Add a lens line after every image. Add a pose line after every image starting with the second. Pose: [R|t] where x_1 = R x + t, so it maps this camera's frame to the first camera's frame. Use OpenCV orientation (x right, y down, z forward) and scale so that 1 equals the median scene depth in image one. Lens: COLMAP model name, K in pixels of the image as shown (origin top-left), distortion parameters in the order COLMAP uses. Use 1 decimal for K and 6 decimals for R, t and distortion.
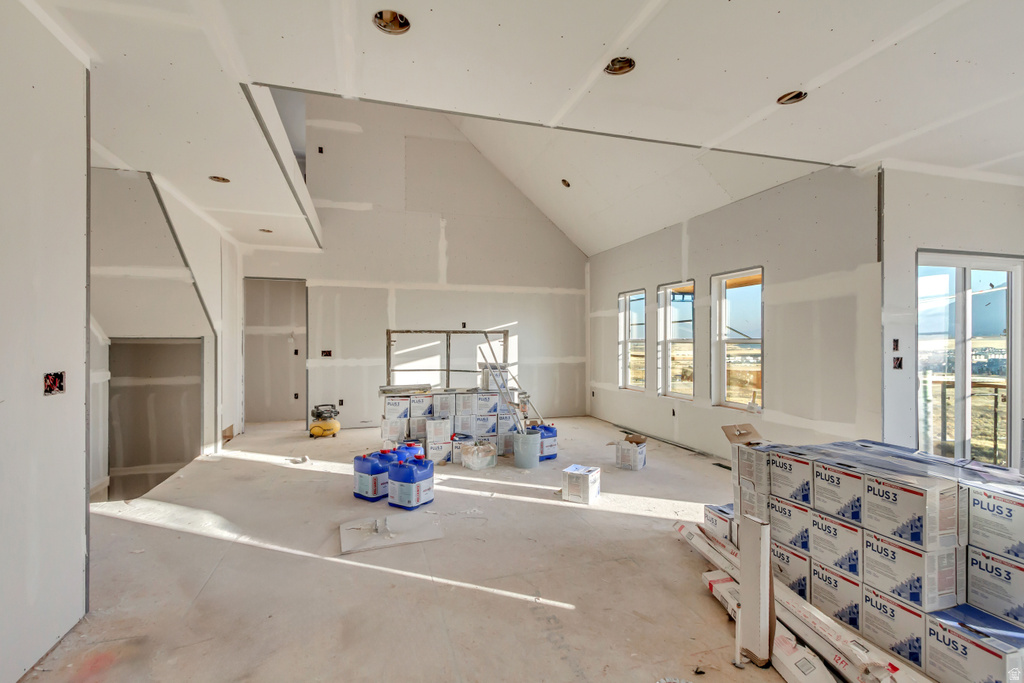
lens RADIAL K [[471.7, 0, 520.0], [0, 471.7, 341.1], [0, 0, 1]] dist [0.006922, -0.000214]
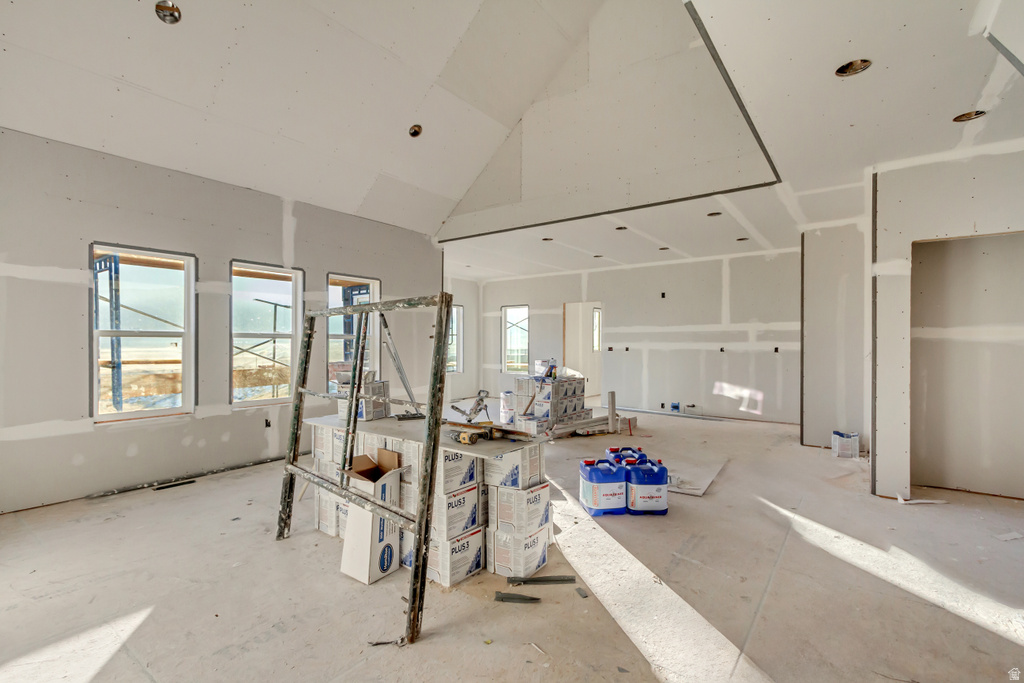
lens RADIAL K [[471.7, 0, 507.6], [0, 471.7, 342.0], [0, 0, 1]] dist [0.006922, -0.000214]
pose [[-0.566071, -0.008403, 0.824314, -0.703288], [-0.009466, 0.999948, 0.003693, 0.005805], [-0.824302, -0.005712, -0.566121, 1.330906]]
